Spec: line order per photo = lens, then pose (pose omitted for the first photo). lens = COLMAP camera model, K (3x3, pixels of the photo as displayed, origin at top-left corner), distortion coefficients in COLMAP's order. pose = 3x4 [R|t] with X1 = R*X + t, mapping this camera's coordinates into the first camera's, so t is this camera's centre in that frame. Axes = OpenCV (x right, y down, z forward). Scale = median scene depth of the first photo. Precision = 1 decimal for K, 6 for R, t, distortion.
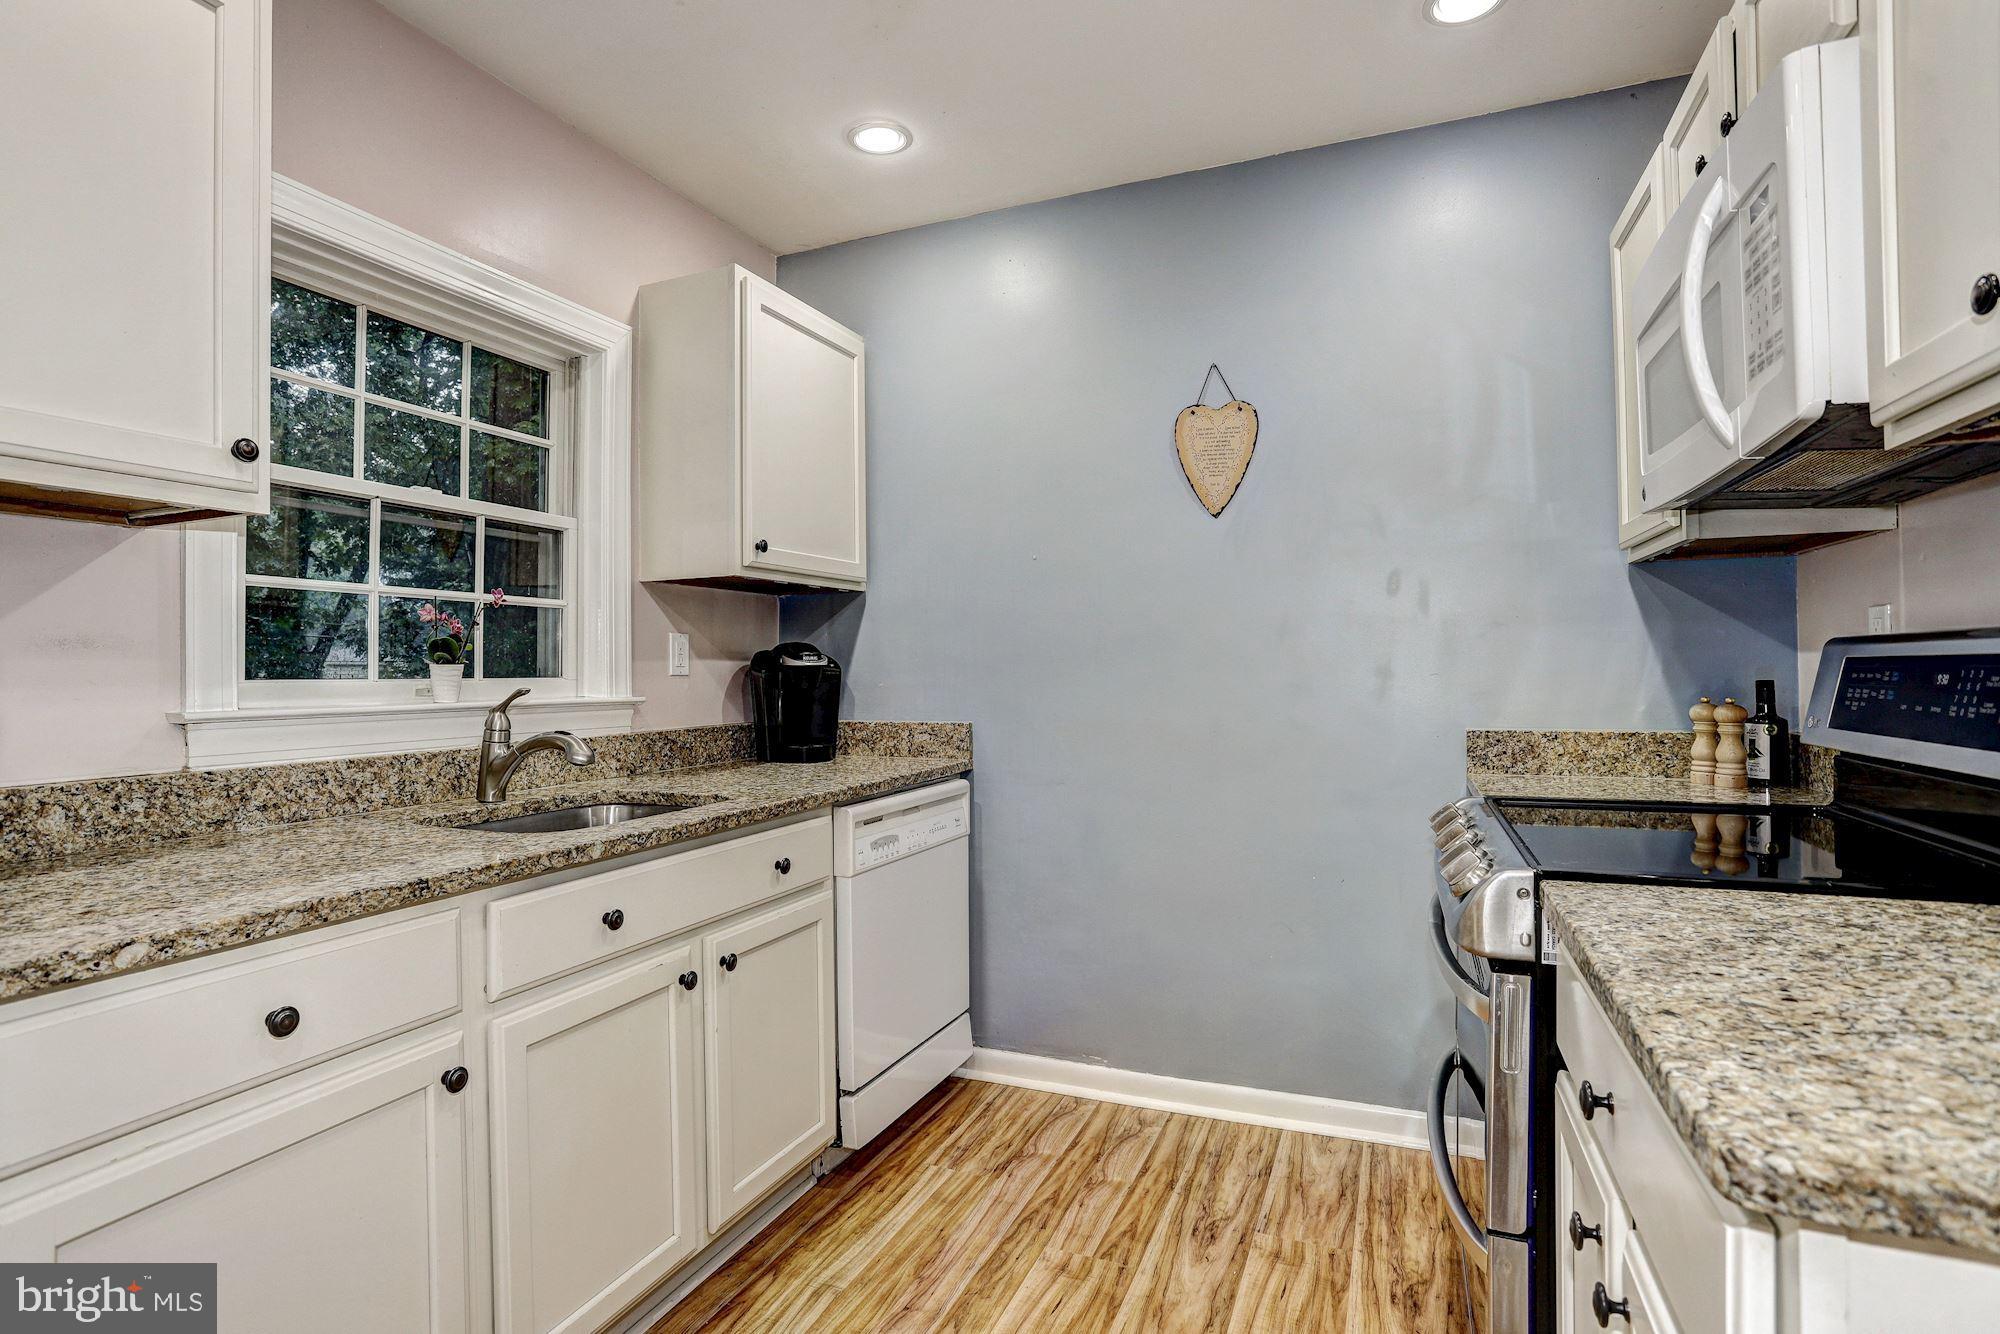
lens RADIAL K [[984.3, 0, 997.1], [0, 984.3, 663.5], [0, 0, 1]] dist [-0.039625, 0.005942]
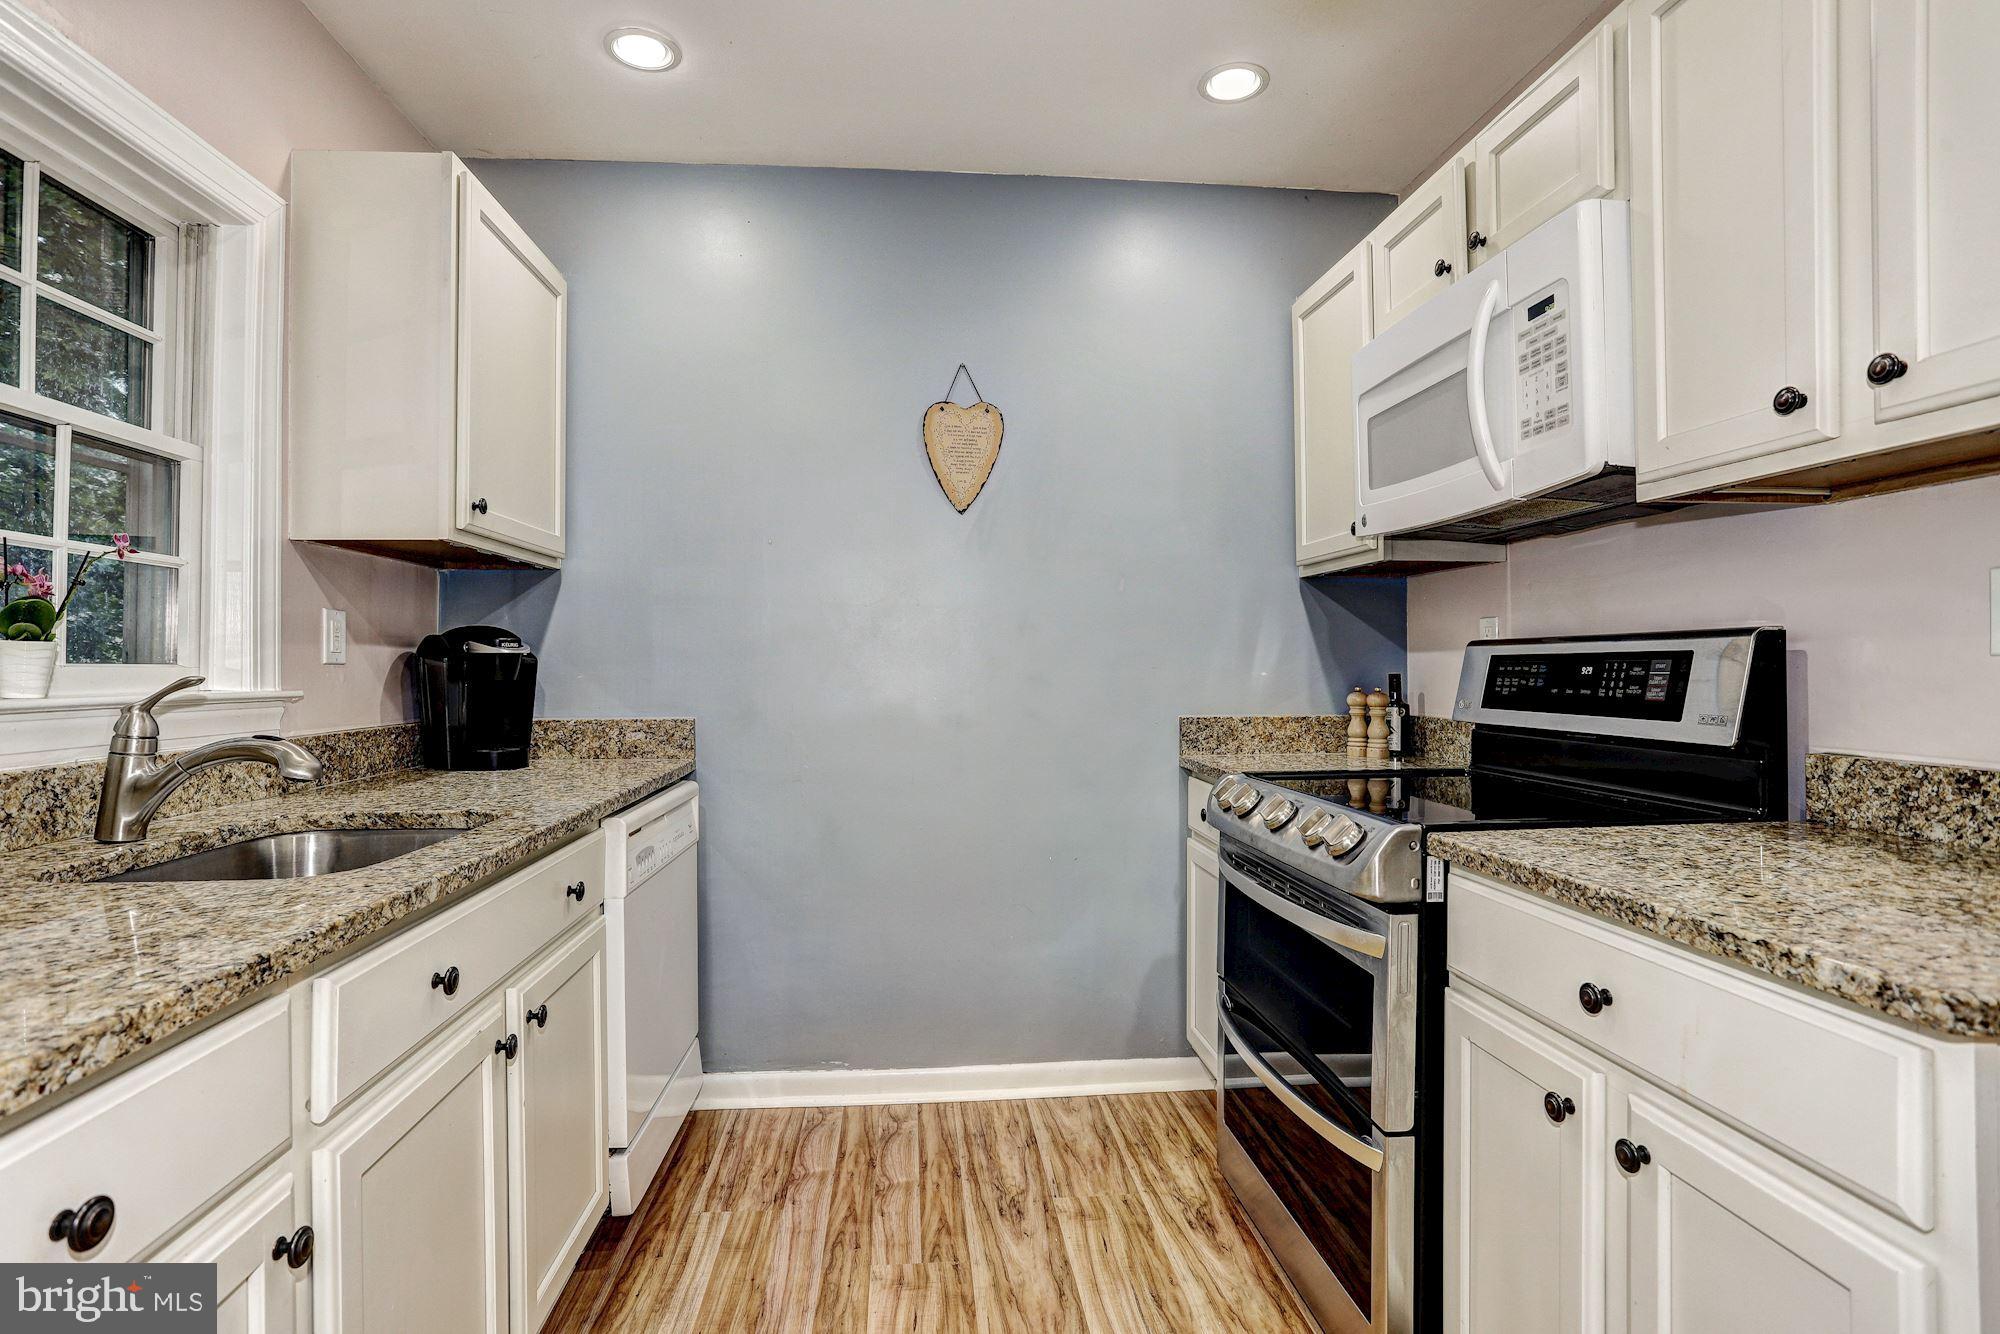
lens RADIAL K [[967.4, 0, 1009.0], [0, 967.4, 661.6], [0, 0, 1]] dist [-0.050209, 0.019544]
pose [[0.881293, 0.009963, 0.472465, -0.248394], [-0.009361, 0.999950, -0.003624, 0.010076], [-0.472477, -0.001229, 0.881342, 0.105057]]
